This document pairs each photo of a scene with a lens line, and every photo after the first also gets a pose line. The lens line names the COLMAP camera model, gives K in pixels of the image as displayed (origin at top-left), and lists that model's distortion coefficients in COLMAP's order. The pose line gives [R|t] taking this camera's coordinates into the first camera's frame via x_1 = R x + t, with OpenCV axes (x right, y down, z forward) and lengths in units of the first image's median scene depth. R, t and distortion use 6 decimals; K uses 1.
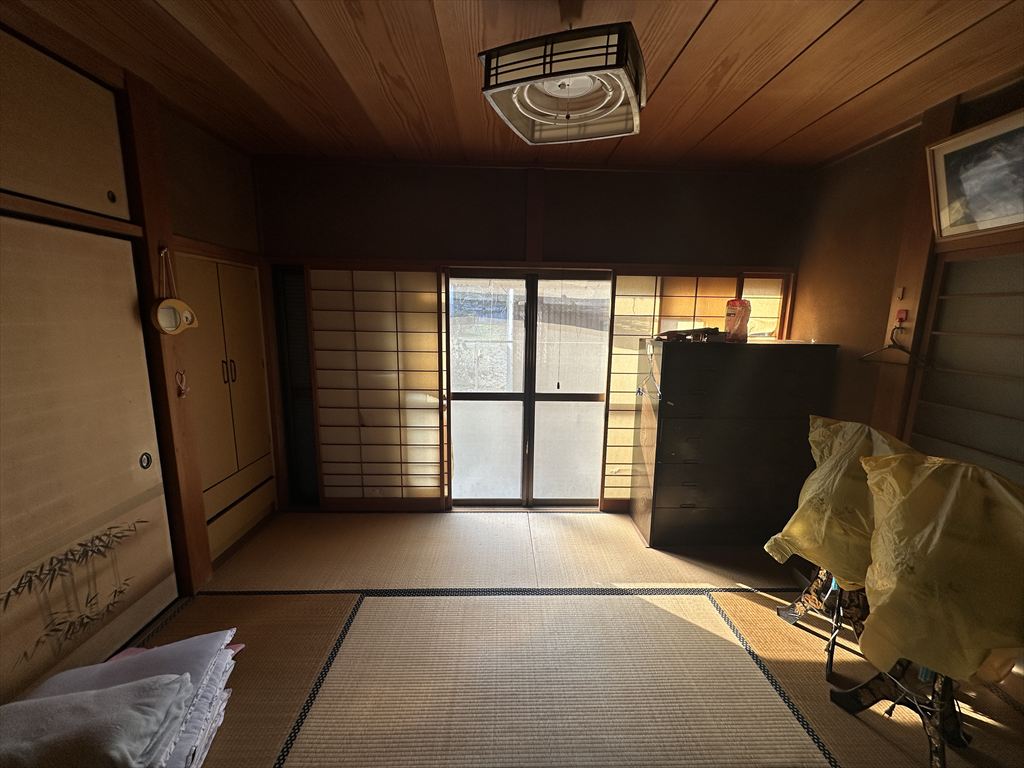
lens RADIAL K [[408.6, 0, 513.2], [0, 408.6, 385.5], [0, 0, 1]] dist [-0.011485, 0.000122]
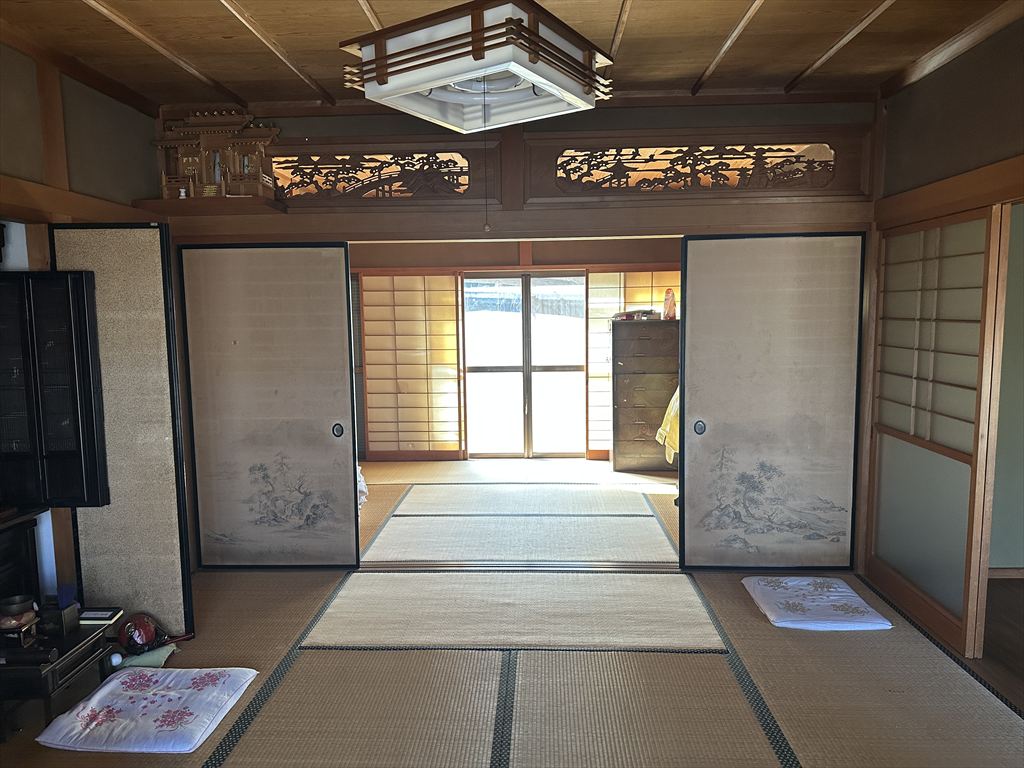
lens RADIAL K [[718.5, 0, 512.3], [0, 718.5, 383.6], [0, 0, 1]] dist [0.011544, 0.000165]
pose [[0.995660, -0.015568, -0.091756, 0.199781], [0.012455, 0.999331, -0.034399, 0.151869], [0.092230, 0.033107, 0.995187, -1.242840]]
